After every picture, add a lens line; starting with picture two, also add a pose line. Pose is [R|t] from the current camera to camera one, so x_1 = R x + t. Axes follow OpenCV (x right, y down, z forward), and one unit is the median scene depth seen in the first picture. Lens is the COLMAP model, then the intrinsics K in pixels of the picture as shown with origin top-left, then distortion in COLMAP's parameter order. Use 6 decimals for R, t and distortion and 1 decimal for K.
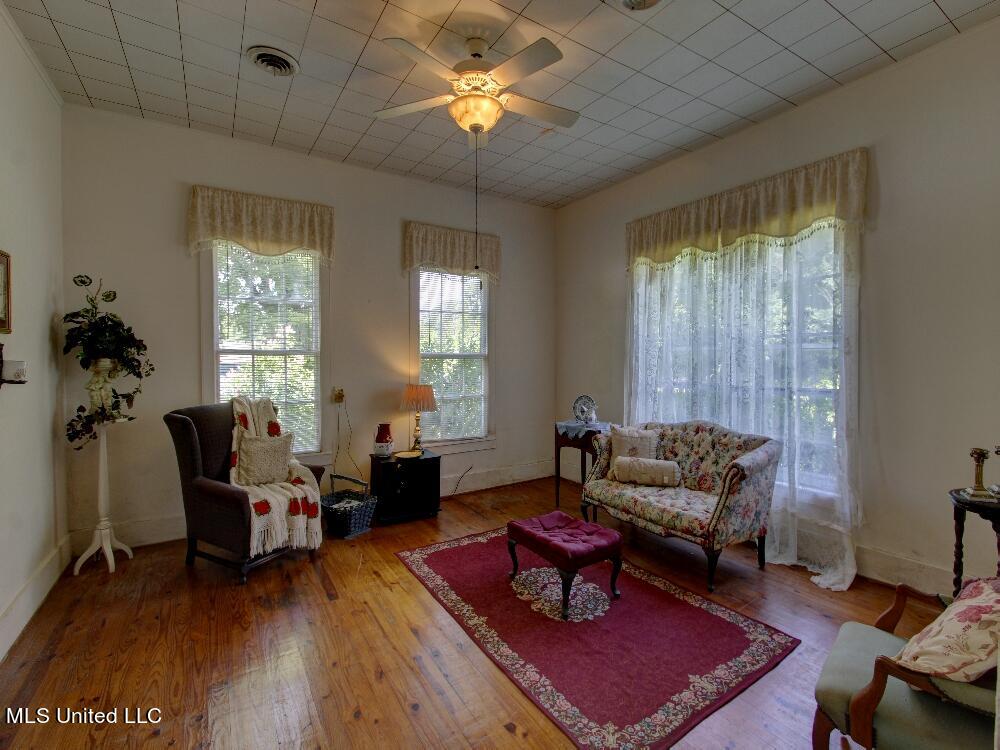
lens RADIAL K [[460.7, 0, 508.1], [0, 460.7, 361.0], [0, 0, 1]] dist [-0.017605, 0.000030]
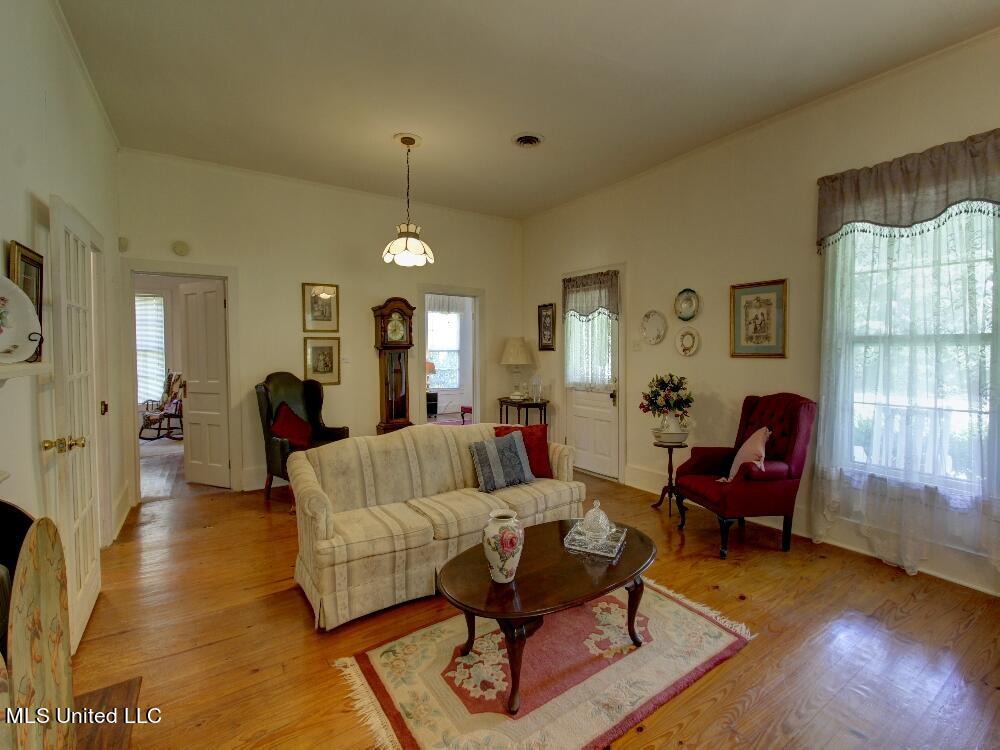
lens RADIAL K [[460.7, 0, 508.1], [0, 460.7, 361.0], [0, 0, 1]] dist [-0.017605, 0.000030]
pose [[0.999945, -0.004210, 0.009560, 0.247987], [0.004235, 0.999988, -0.002574, 0.067190], [-0.009550, 0.002615, 0.999951, -1.764720]]
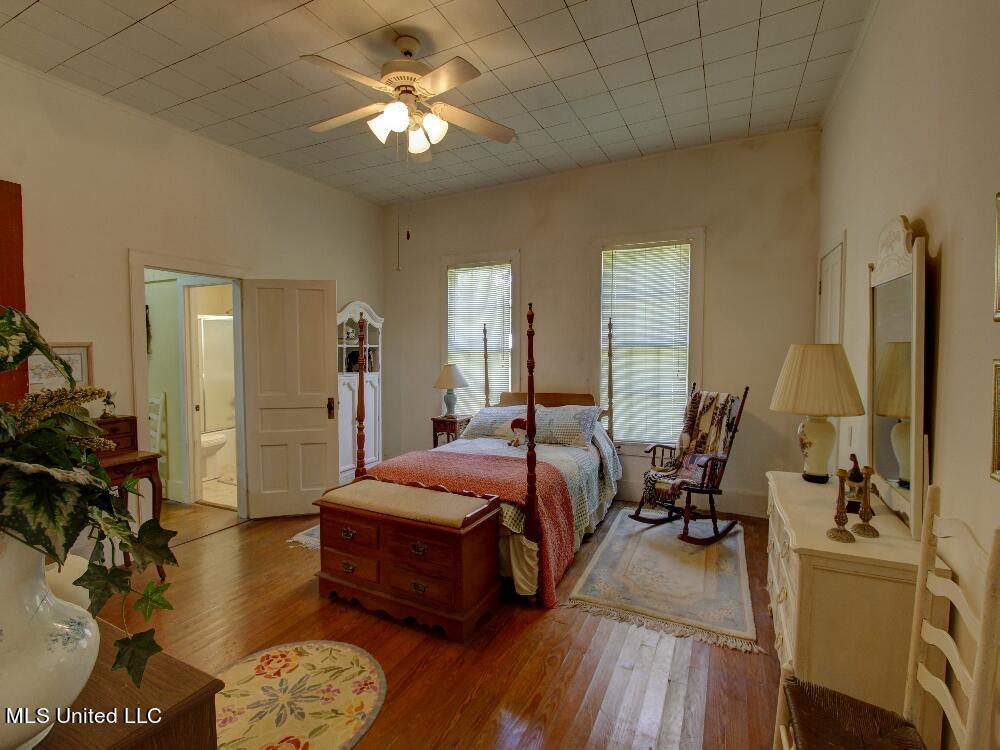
lens RADIAL K [[460.7, 0, 508.1], [0, 460.7, 361.0], [0, 0, 1]] dist [-0.017605, 0.000030]
pose [[0.517579, 0.047160, -0.854335, -0.697254], [-0.023547, 0.998887, 0.040874, -0.001359], [0.855311, -0.001038, 0.518114, -0.450236]]
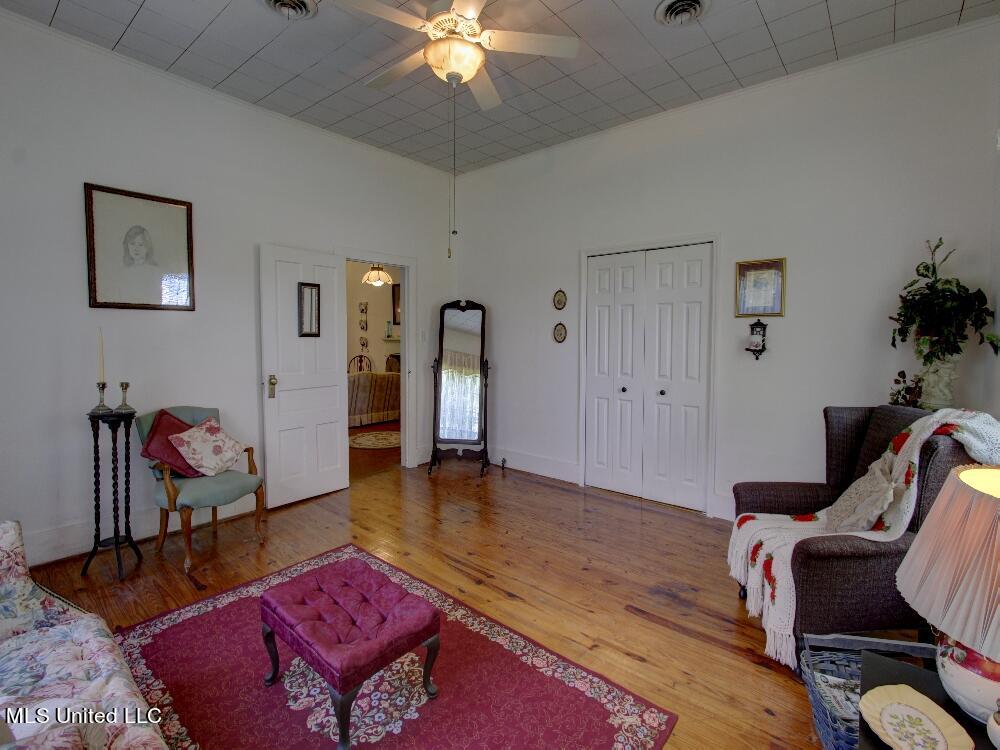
lens RADIAL K [[466.2, 0, 510.6], [0, 466.2, 357.5], [0, 0, 1]] dist [-0.013930, 0.000560]
pose [[-0.951361, 0.013603, -0.307777, 0.085625], [-0.008619, 0.997459, 0.070724, -0.017259], [0.307957, 0.069937, -0.948826, 1.457543]]
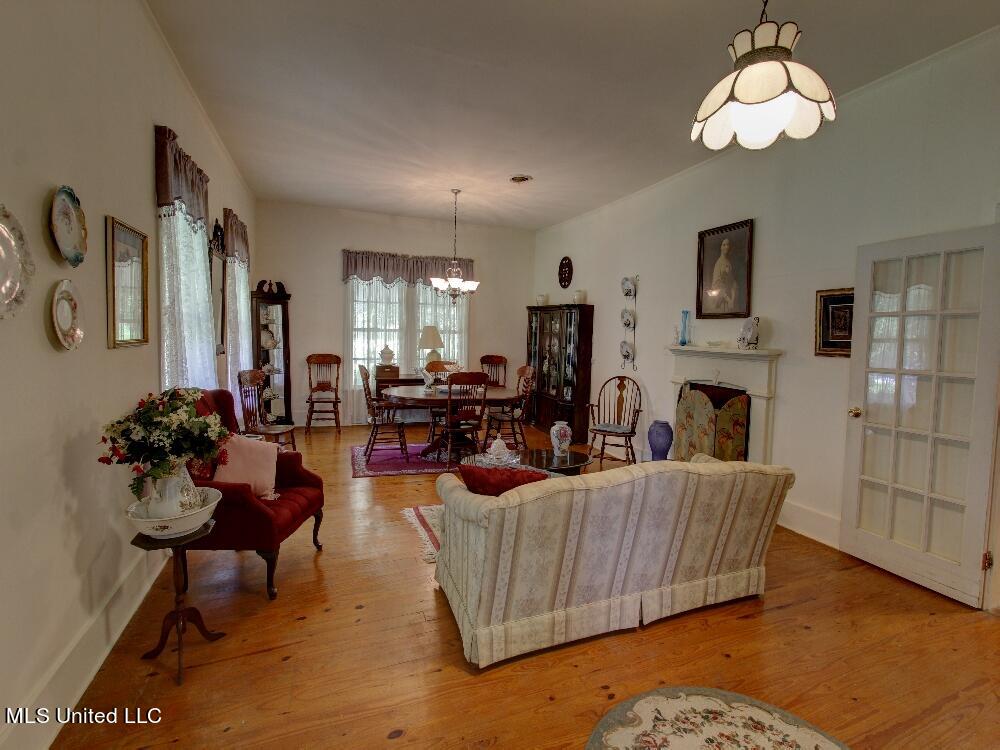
lens RADIAL K [[460.7, 0, 508.1], [0, 460.7, 361.0], [0, 0, 1]] dist [-0.017605, 0.000030]
pose [[-0.980478, -0.035682, 0.193366, 0.161218], [-0.018796, 0.995902, 0.088465, 0.005816], [-0.195730, 0.083103, -0.977130, -0.102835]]
